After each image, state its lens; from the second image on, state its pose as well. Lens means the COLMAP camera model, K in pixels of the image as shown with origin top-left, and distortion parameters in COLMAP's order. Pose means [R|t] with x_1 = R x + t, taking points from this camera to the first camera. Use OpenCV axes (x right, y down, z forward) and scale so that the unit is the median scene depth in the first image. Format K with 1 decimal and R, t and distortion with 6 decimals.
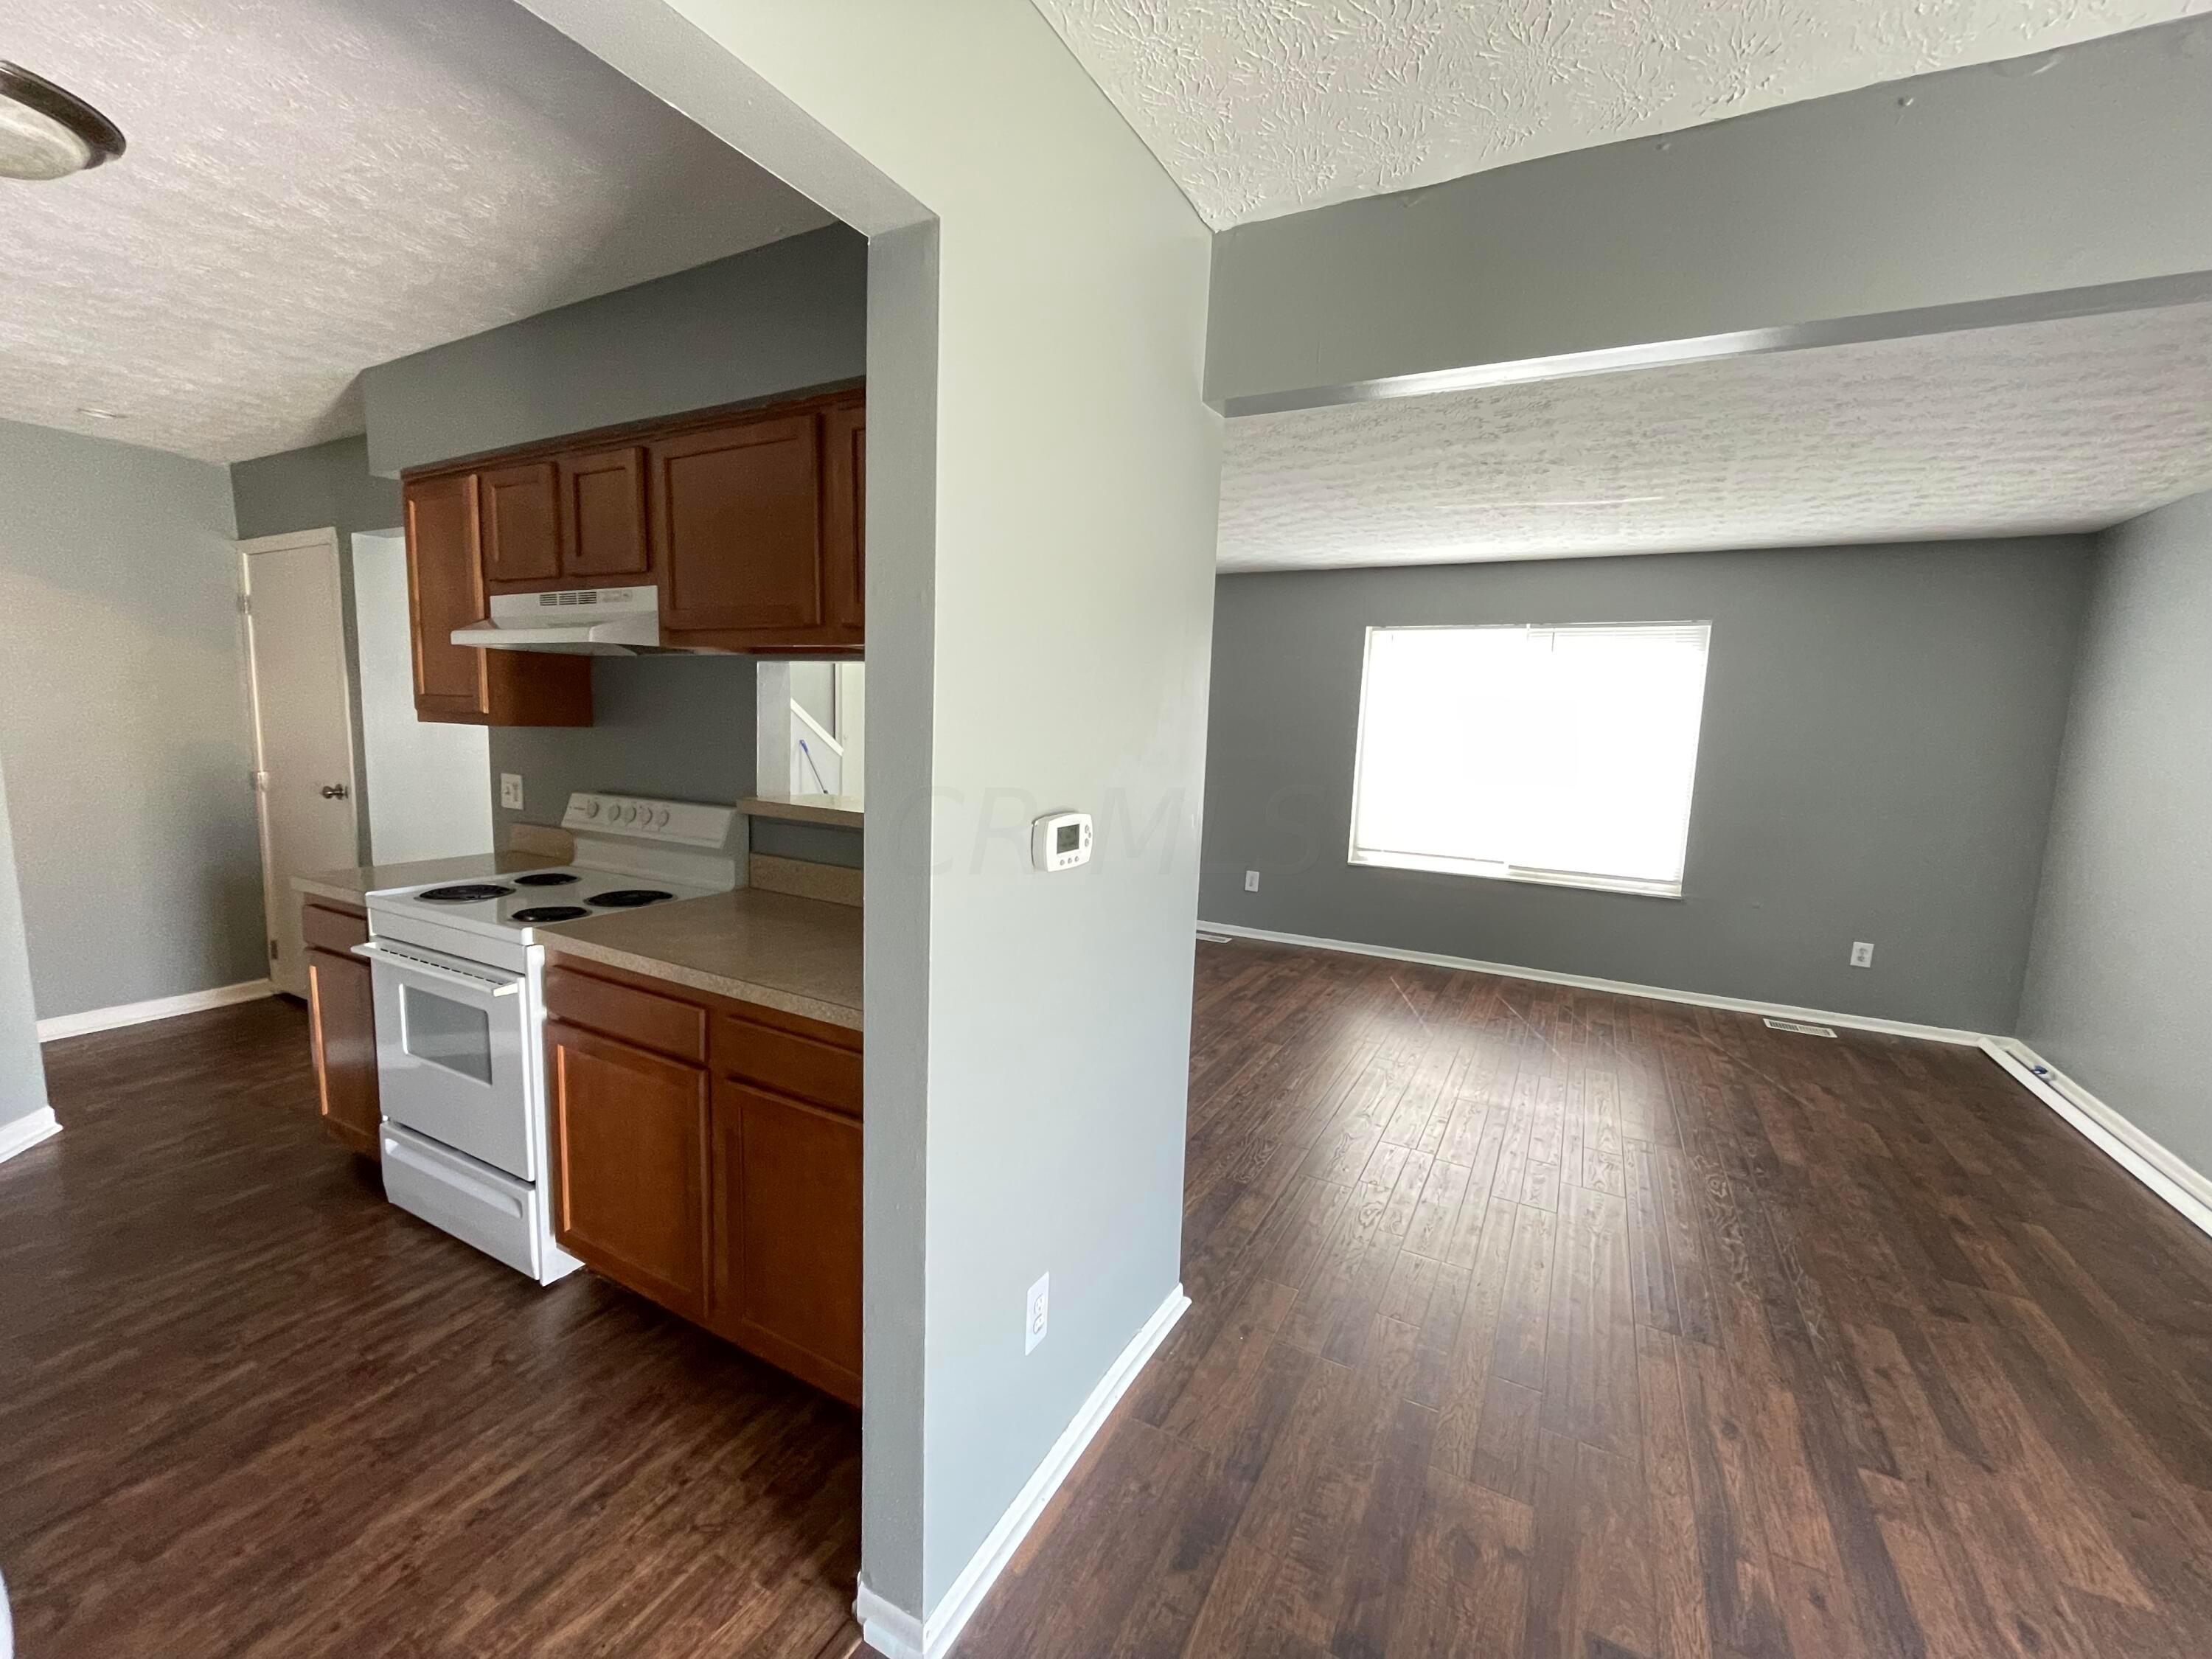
lens RADIAL K [[899.8, 0, 1104.3], [0, 899.8, 826.9], [0, 0, 1]] dist [-0.003781, -0.000070]
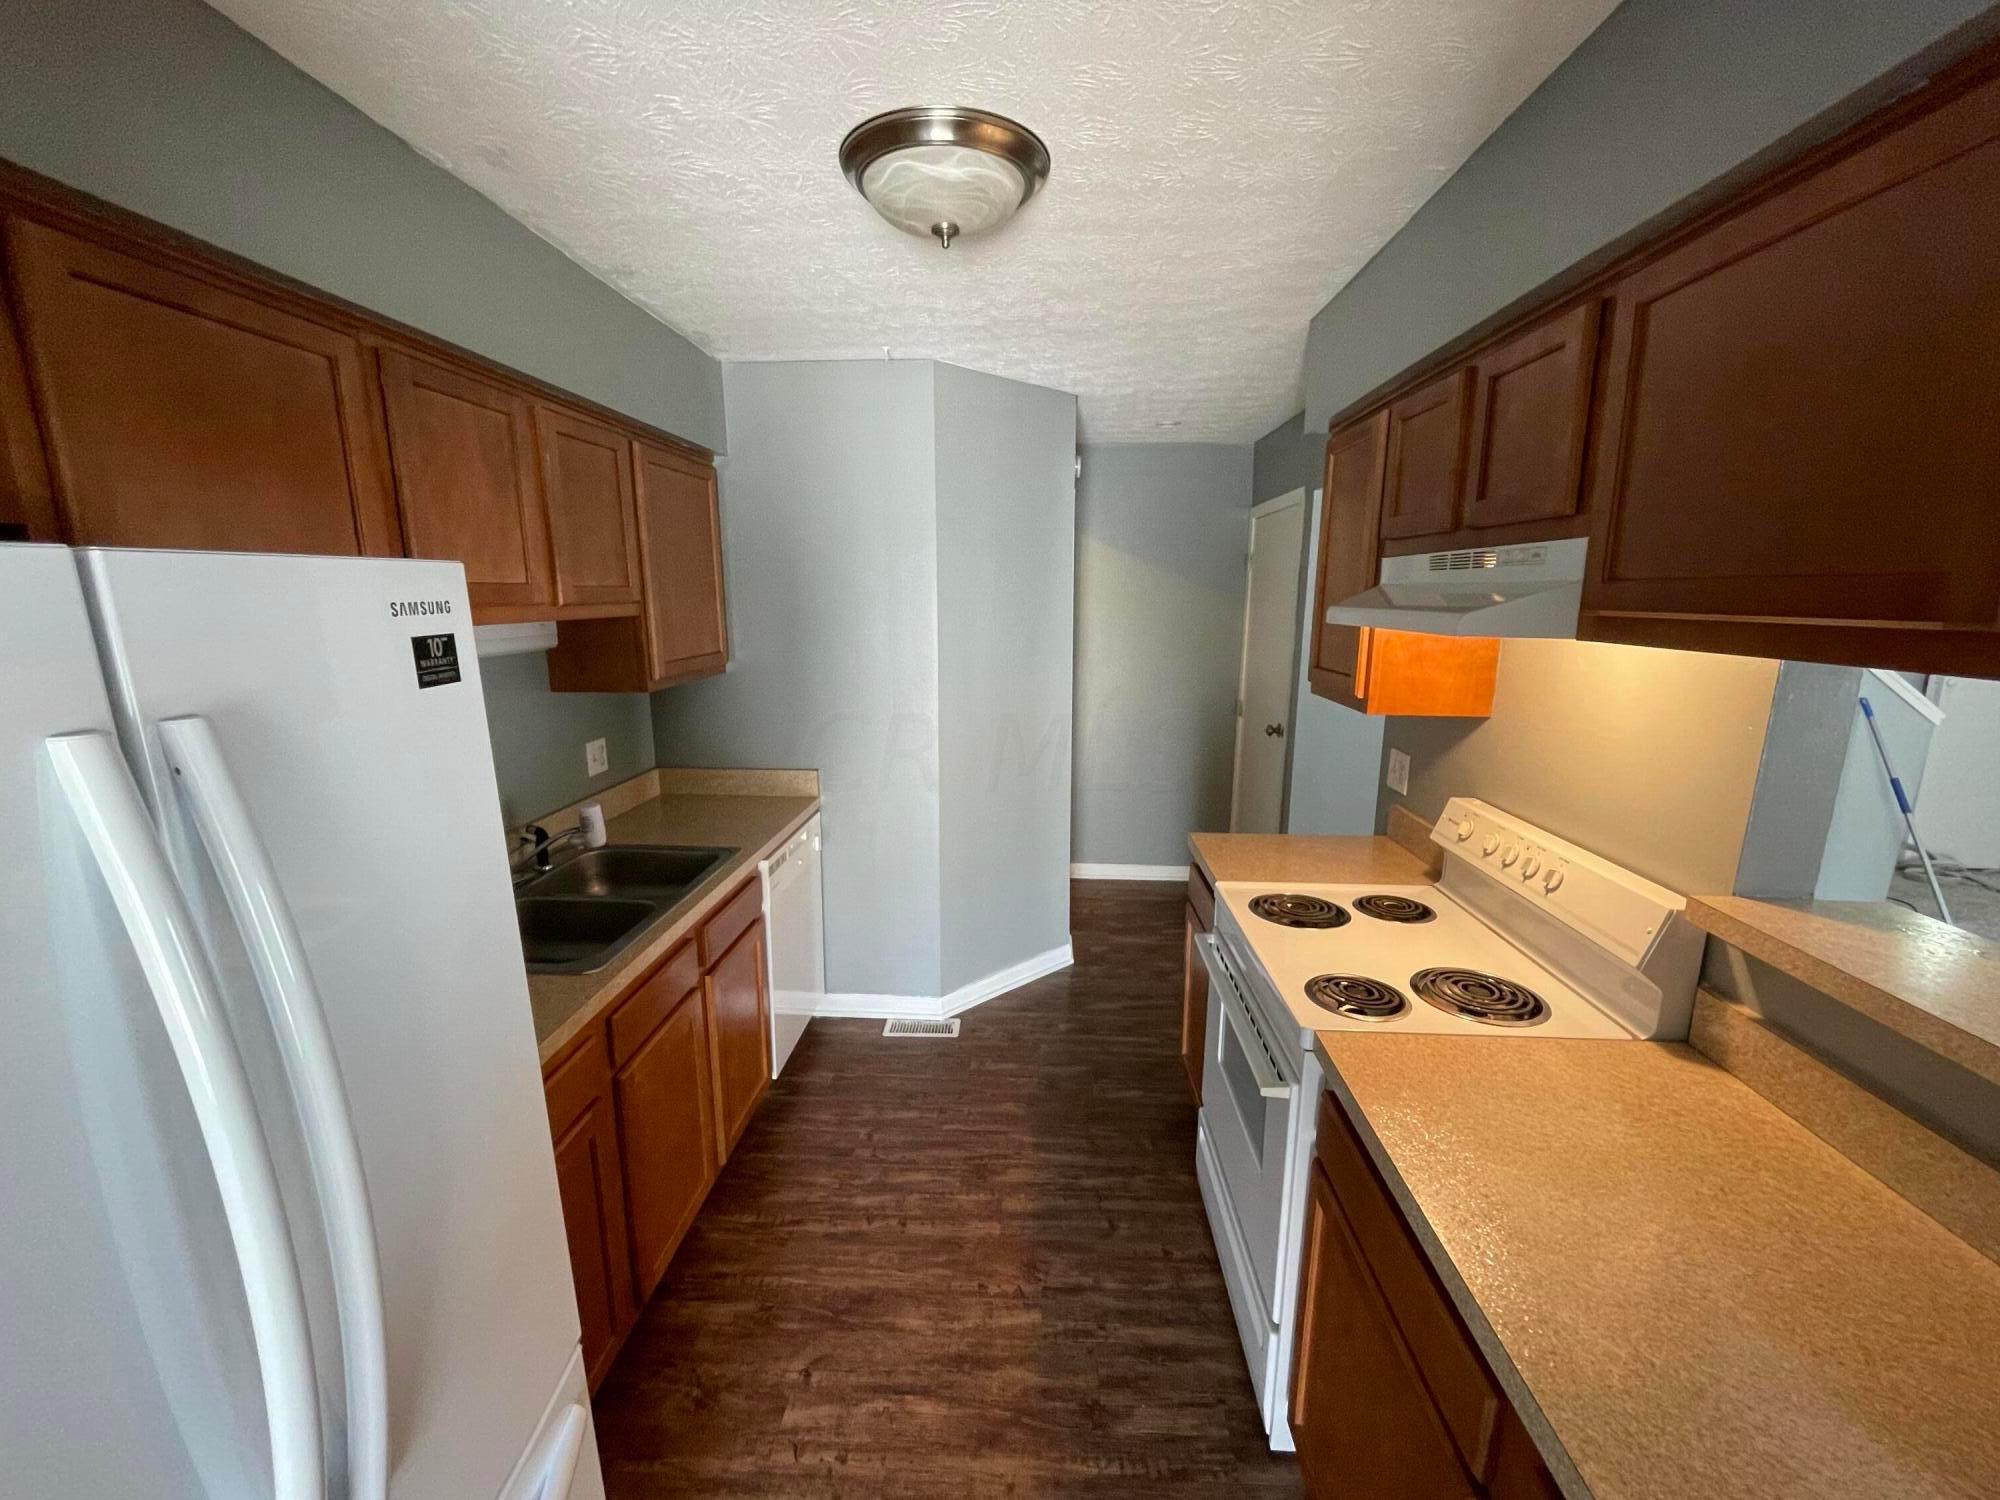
lens RADIAL K [[813.6, 0, 1003.5], [0, 813.6, 753.3], [0, 0, 1]] dist [-0.003781, -0.000070]
pose [[0.428085, 0.146368, -0.891807, -0.164792], [-0.099430, 0.988435, 0.114498, -0.149706], [0.898252, 0.039658, 0.437688, 0.422997]]
